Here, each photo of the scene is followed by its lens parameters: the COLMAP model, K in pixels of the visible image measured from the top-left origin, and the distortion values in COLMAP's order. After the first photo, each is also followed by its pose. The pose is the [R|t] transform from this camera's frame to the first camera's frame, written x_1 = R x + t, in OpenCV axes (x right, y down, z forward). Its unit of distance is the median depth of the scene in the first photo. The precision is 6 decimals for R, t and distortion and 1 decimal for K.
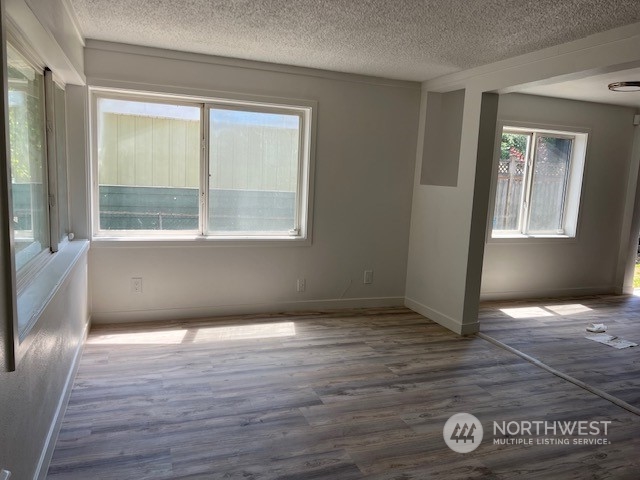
lens RADIAL K [[479.5, 0, 307.7], [0, 479.5, 238.3], [0, 0, 1]] dist [0.046986, -0.047631]
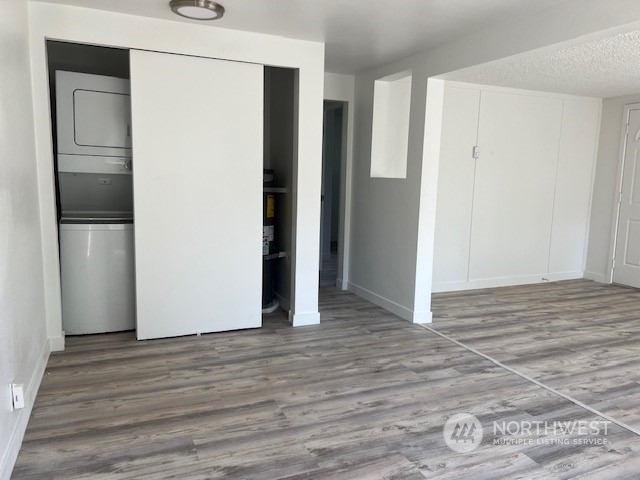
lens RADIAL K [[479.5, 0, 319.4], [0, 479.5, 233.4], [0, 0, 1]] dist [0.046986, -0.047631]
pose [[-0.995574, -0.057261, -0.074526, 0.900763], [-0.074686, 0.963386, 0.257505, -0.125292], [0.057052, 0.261931, -0.963399, 1.305138]]
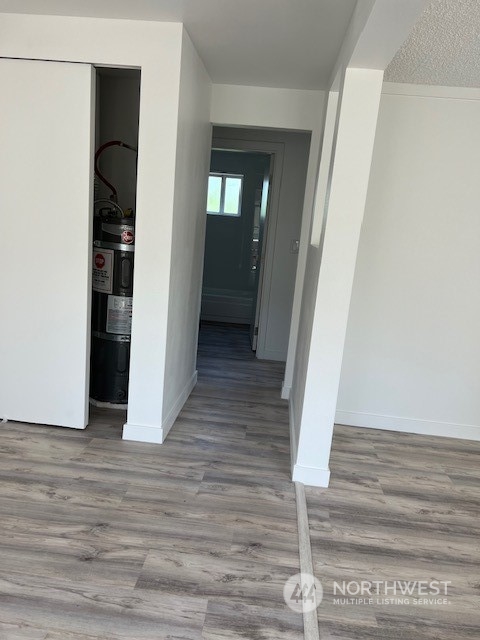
lens RADIAL K [[479.5, 0, 242.6], [0, 479.5, 324.7], [0, 0, 1]] dist [0.046986, -0.047631]
pose [[-0.904861, -0.203732, 0.373792, 0.478324], [-0.071195, 0.938104, 0.338958, -0.099668], [-0.419712, 0.280098, -0.863358, 0.903813]]
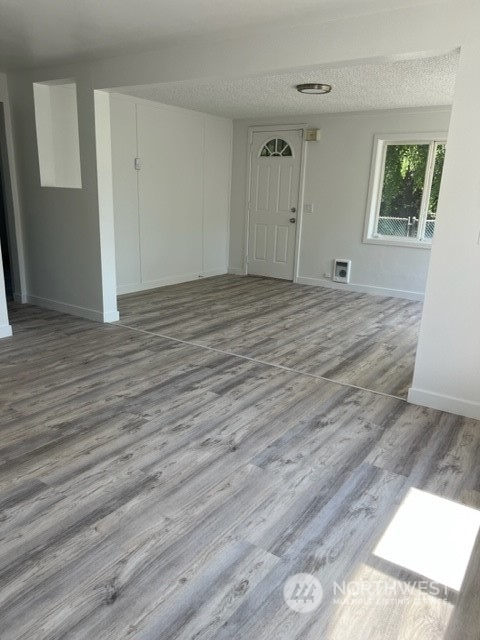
lens RADIAL K [[479.7, 0, 241.7], [0, 479.7, 324.5], [0, 0, 1]] dist [0.066708, -0.041991]
pose [[-0.812084, 0.090277, -0.576516, 1.010480], [-0.145621, 0.925353, 0.350024, -0.139022], [0.565079, 0.368202, -0.738317, 1.415665]]
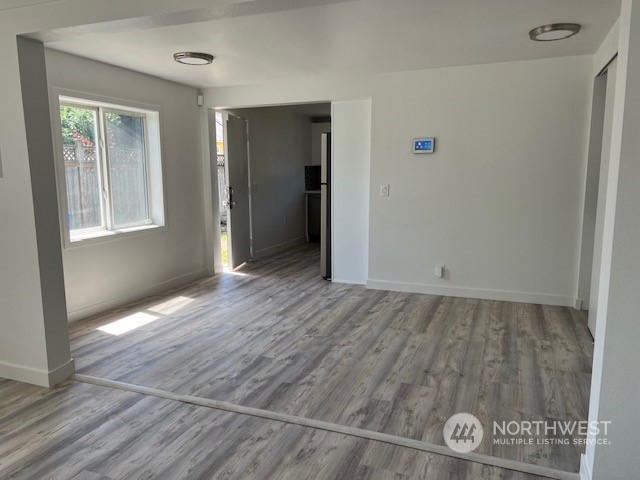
lens RADIAL K [[479.5, 0, 319.6], [0, 479.5, 242.2], [0, 0, 1]] dist [0.046986, -0.047631]
pose [[0.658045, -0.156188, 0.736602, 0.092008], [0.133389, 0.986959, 0.090110, -0.019716], [-0.741070, 0.038958, 0.670297, 0.233586]]
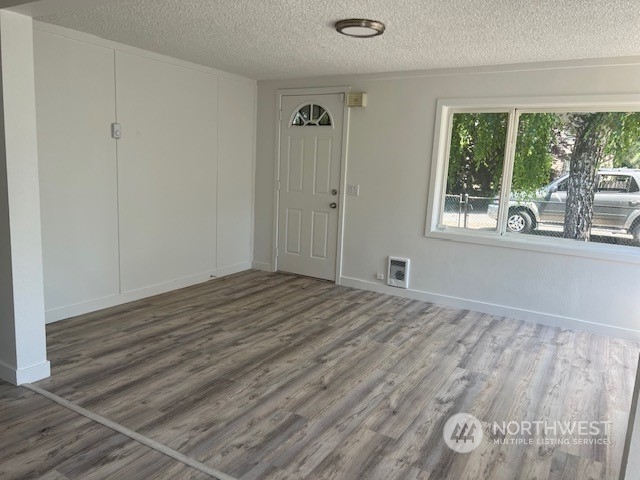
lens RADIAL K [[479.5, 0, 320.4], [0, 479.5, 237.6], [0, 0, 1]] dist [0.046986, -0.047631]
pose [[-0.768143, 0.024103, -0.639824, 0.719665], [-0.162899, 0.959052, 0.231698, -0.122938], [0.619209, 0.282204, -0.732763, 1.091104]]
